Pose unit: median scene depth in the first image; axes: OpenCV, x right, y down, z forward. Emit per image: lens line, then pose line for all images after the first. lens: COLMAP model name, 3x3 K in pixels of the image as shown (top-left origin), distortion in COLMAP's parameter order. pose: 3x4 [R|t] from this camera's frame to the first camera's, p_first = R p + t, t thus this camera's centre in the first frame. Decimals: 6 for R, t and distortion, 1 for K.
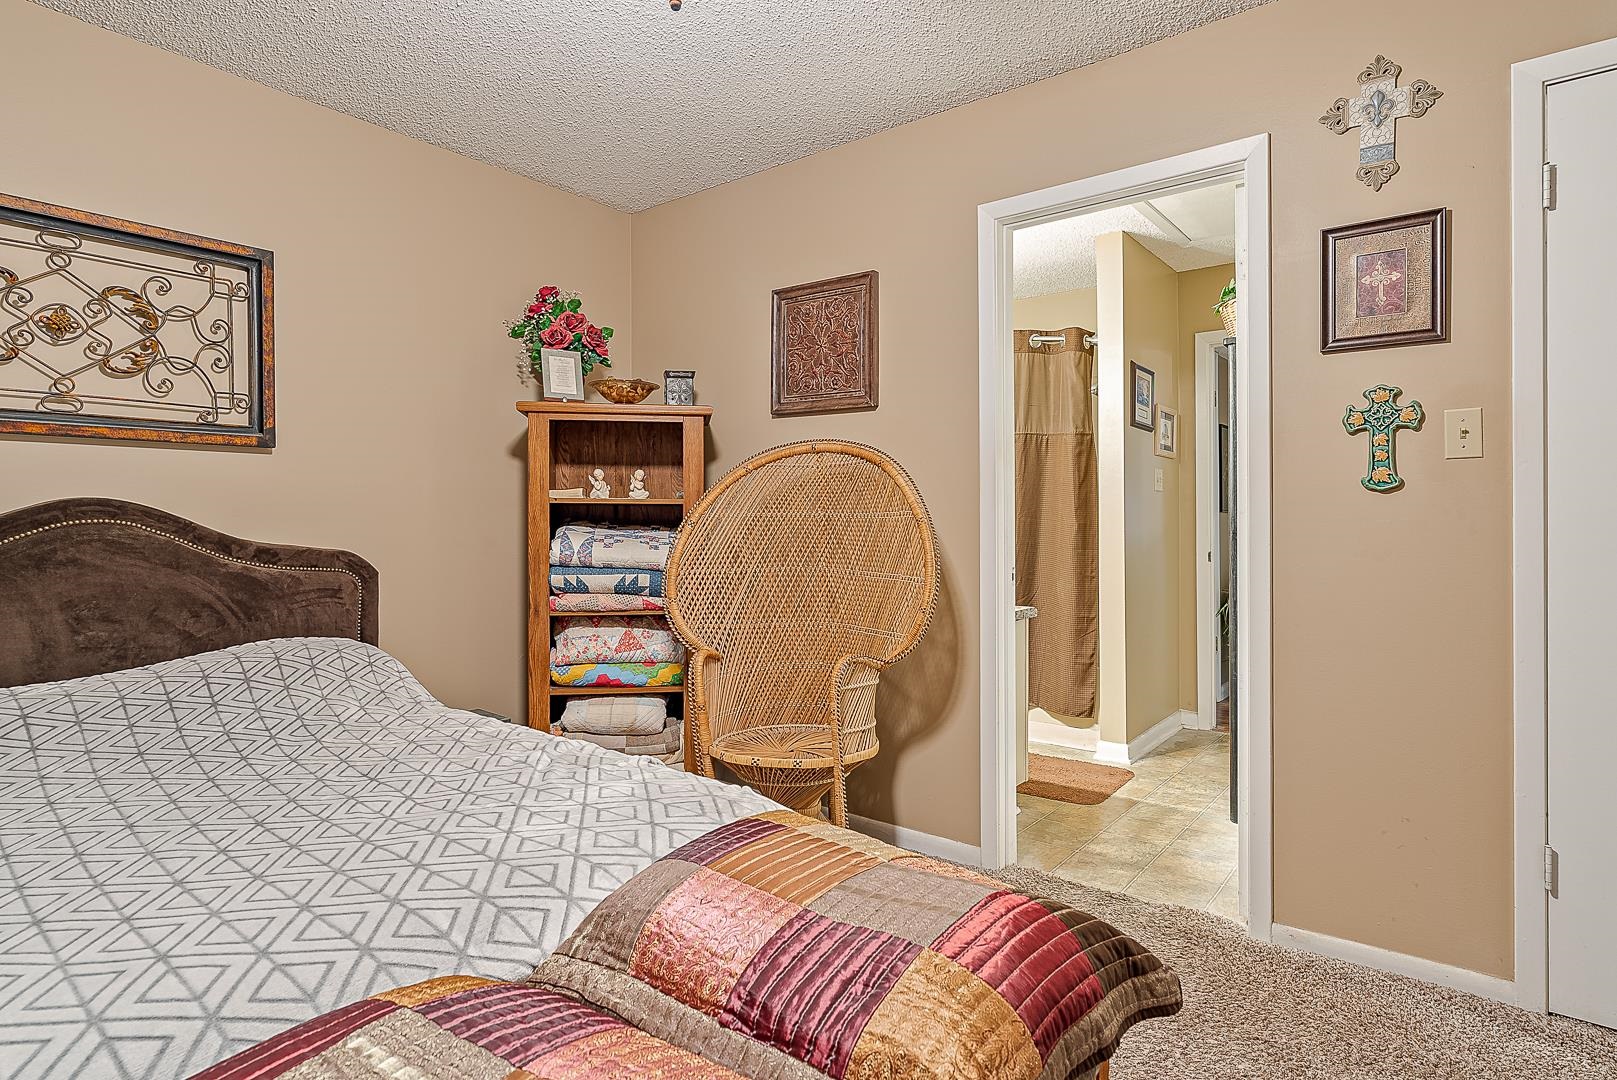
lens RADIAL K [[890.5, 0, 810.4], [0, 890.5, 522.8], [0, 0, 1]] dist [-0.000299, -0.000665]
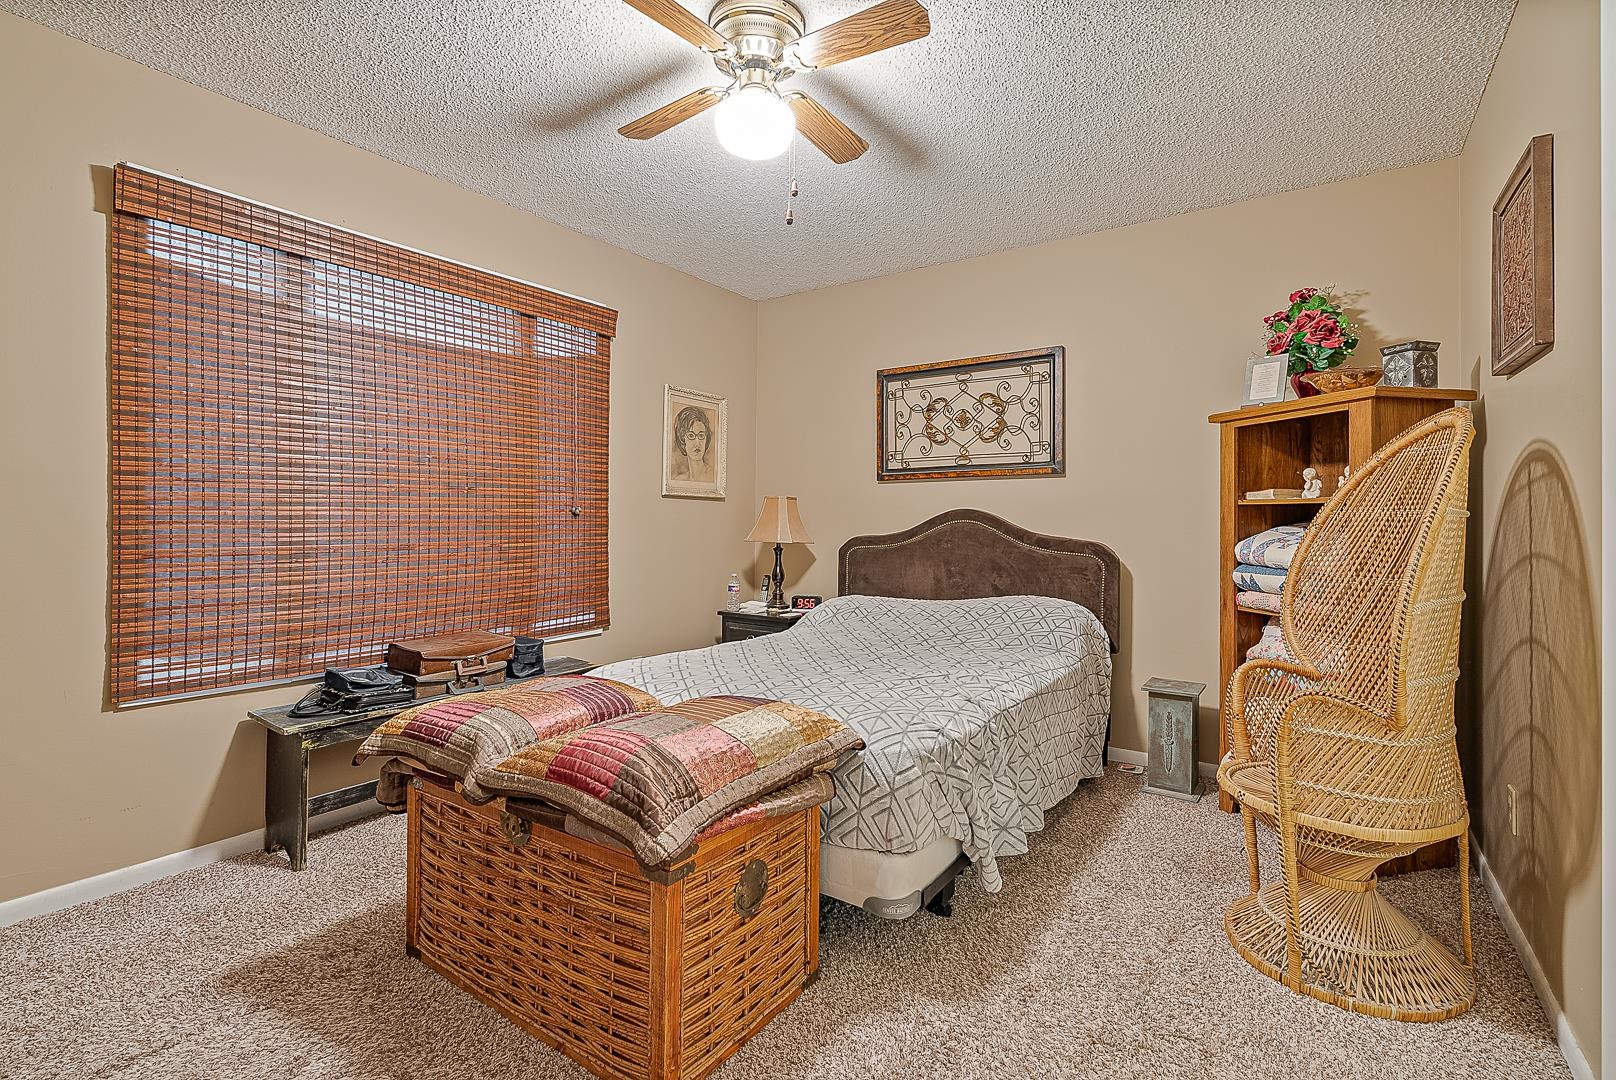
lens RADIAL K [[750.6, 0, 805.7], [0, 750.6, 529.4], [0, 0, 1]] dist [-0.004175, -0.000202]
pose [[0.042920, 0.010758, -0.999021, 0.708682], [-0.006278, 0.999925, 0.010498, 0.001301], [0.999059, 0.005821, 0.042984, 0.534522]]
